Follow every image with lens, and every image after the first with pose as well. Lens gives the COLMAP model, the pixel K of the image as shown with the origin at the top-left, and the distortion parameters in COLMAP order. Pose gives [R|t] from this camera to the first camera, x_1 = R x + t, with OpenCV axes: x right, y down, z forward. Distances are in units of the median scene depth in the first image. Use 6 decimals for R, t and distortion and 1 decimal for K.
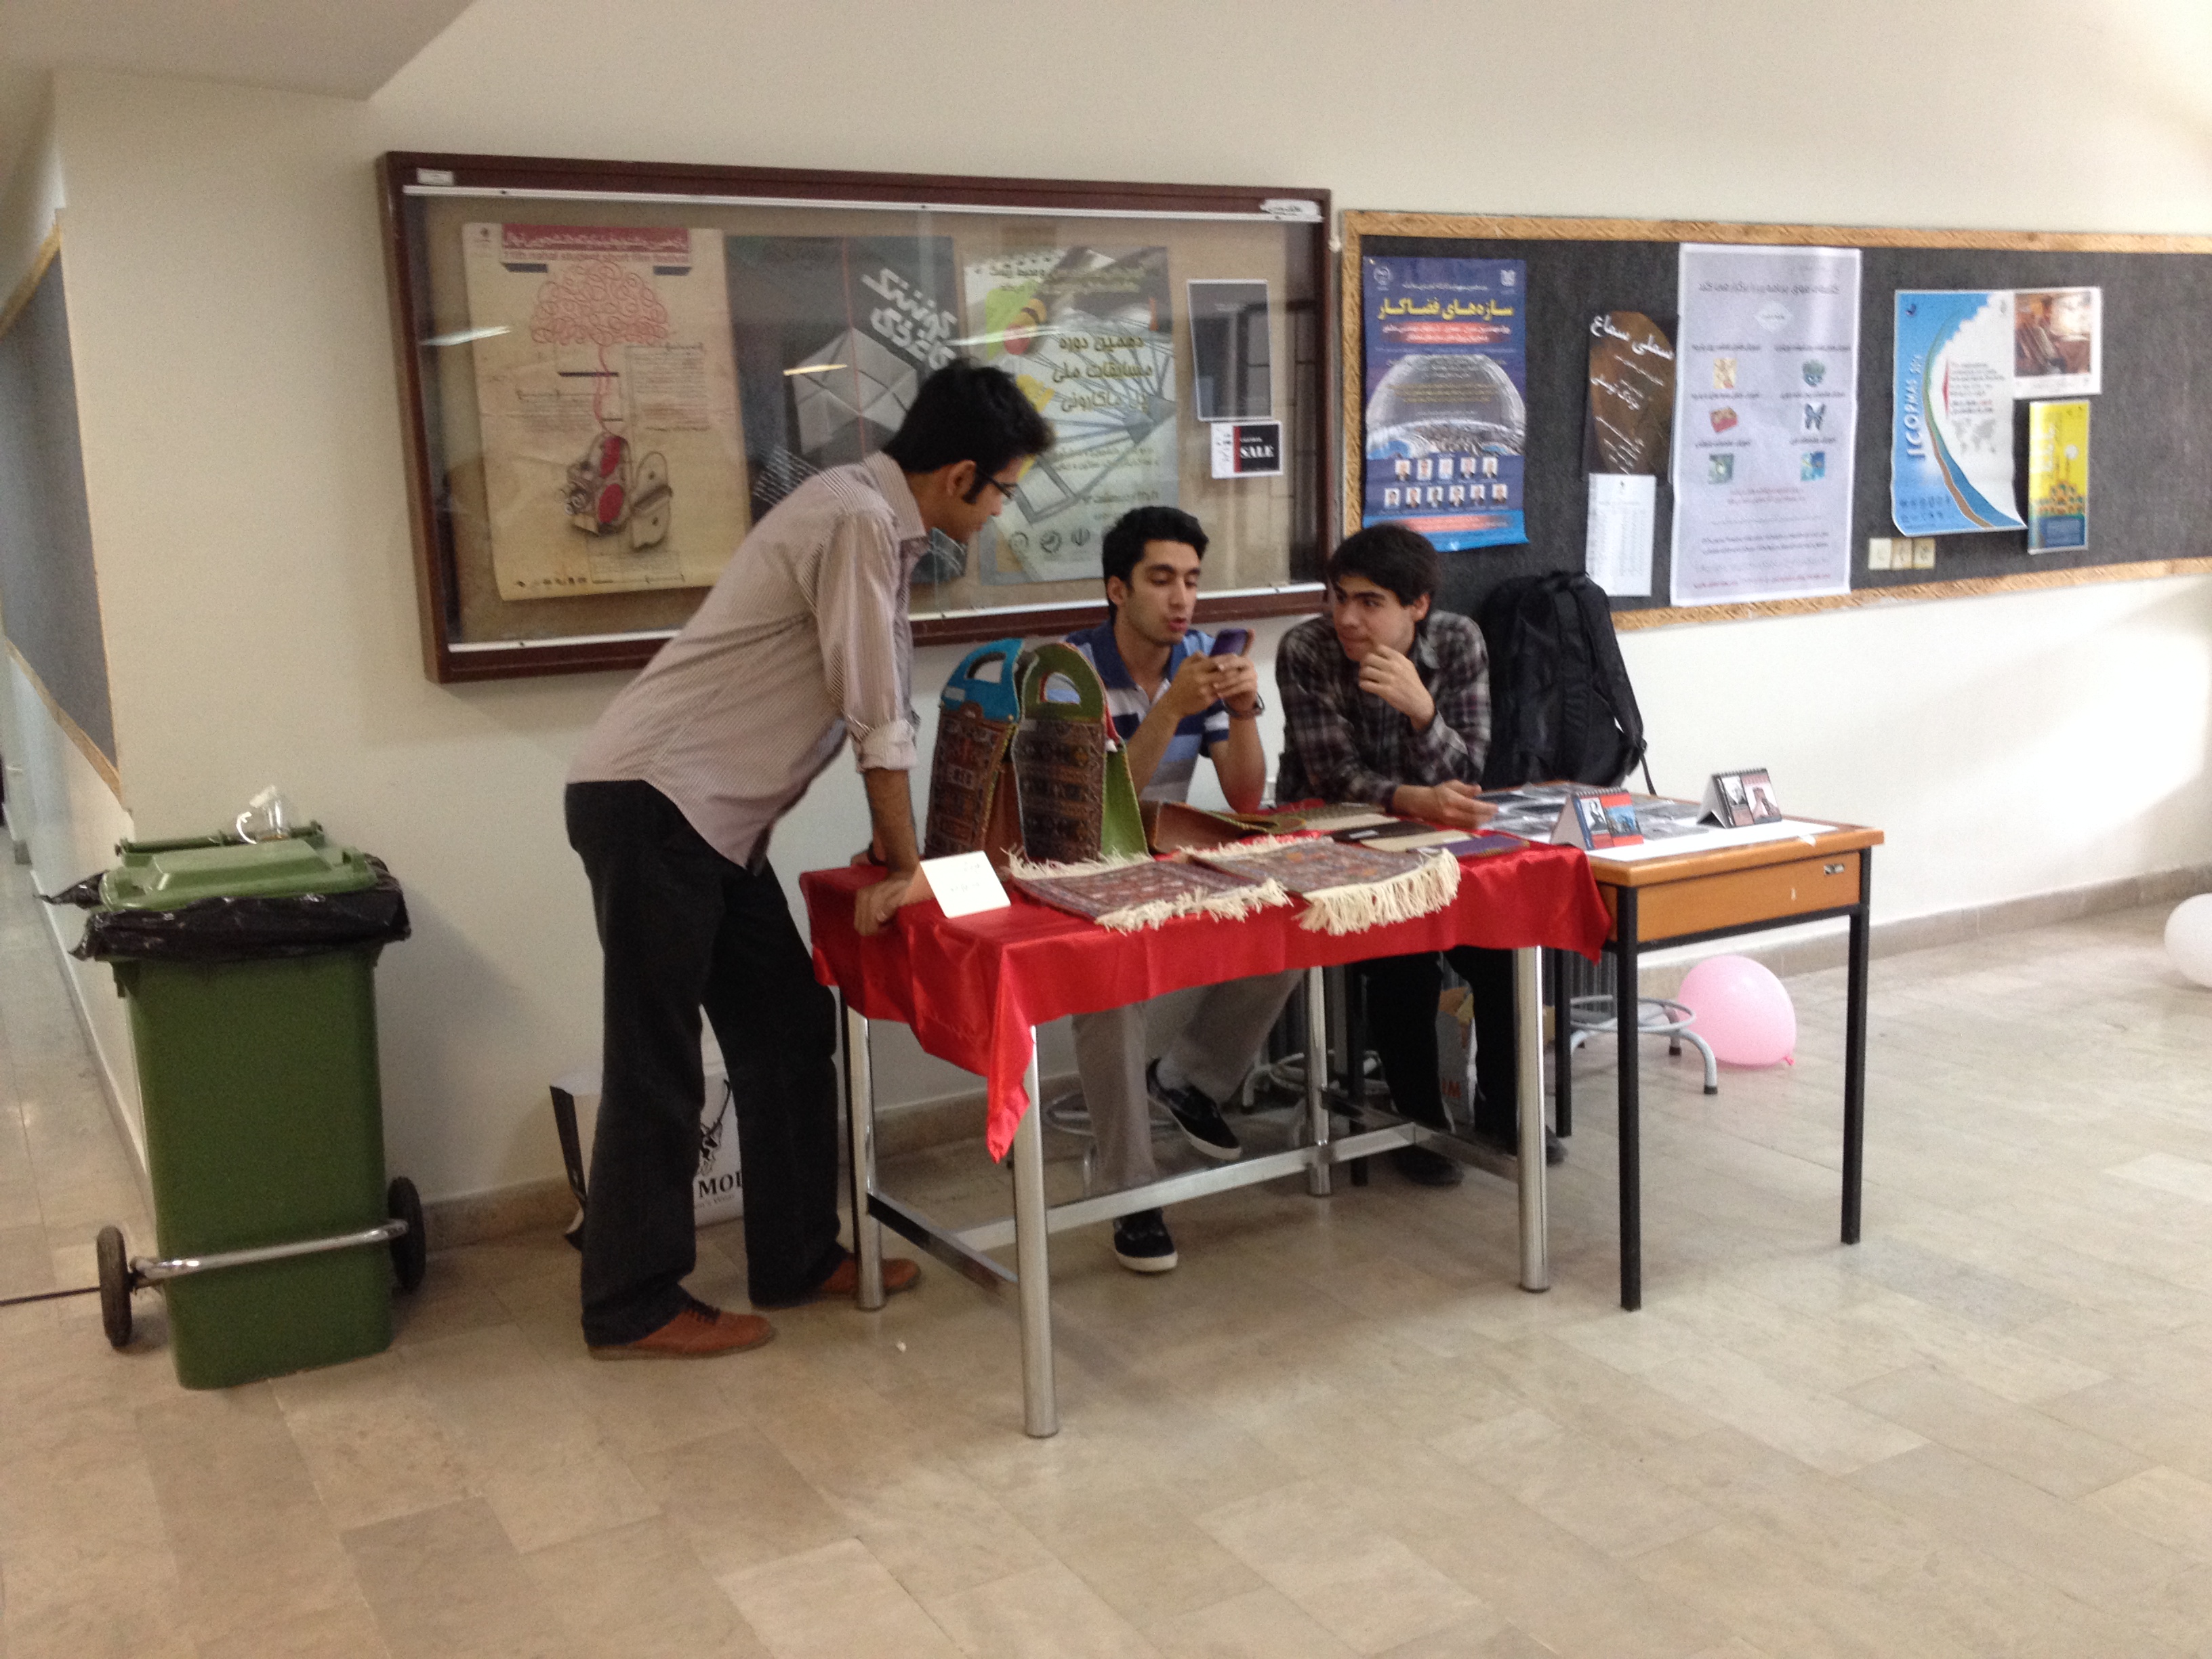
lens RADIAL K [[2086.3, 0, 1072.3], [0, 2086.3, 860.3], [0, 0, 1]] dist [0.157746, -0.345441]
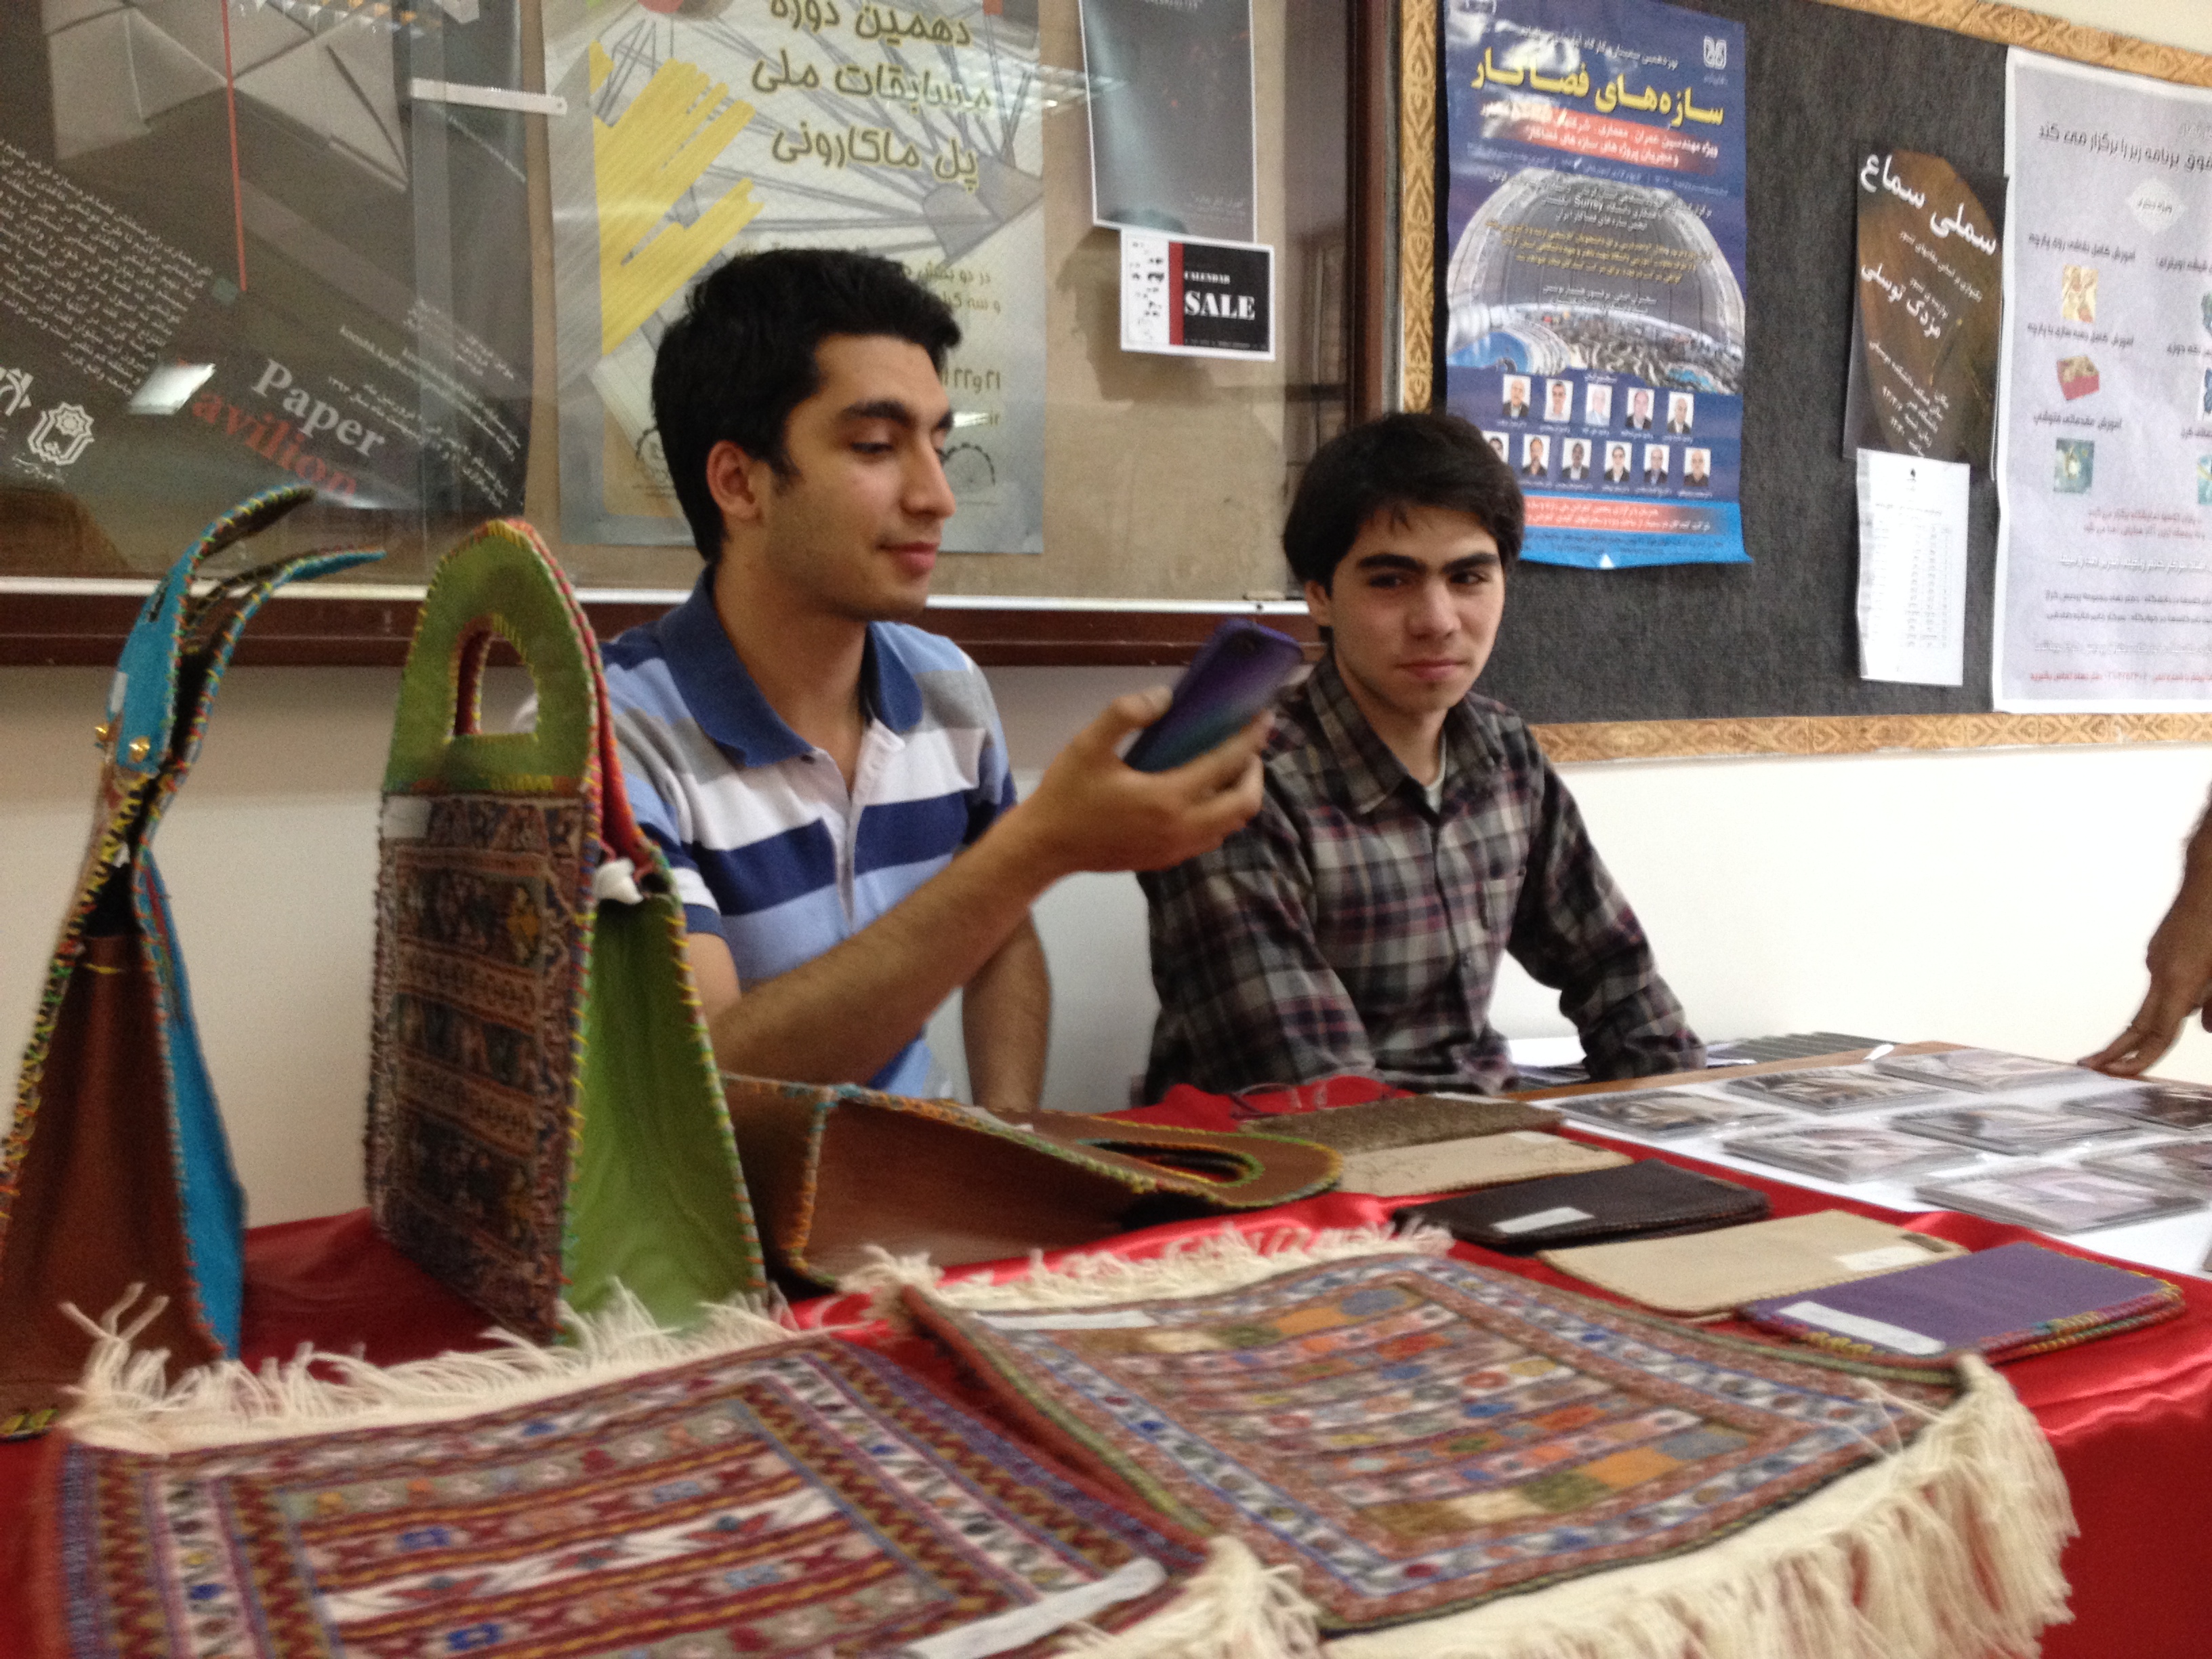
lens RADIAL K [[2178.0, 0, 1139.9], [0, 2178.0, 826.4], [0, 0, 1]] dist [0.136165, -0.326178]
pose [[0.998865, 0.027263, 0.039065, 0.050288], [-0.022365, 0.992430, -0.120761, -0.020466], [-0.042061, 0.119750, 0.991913, 0.494845]]
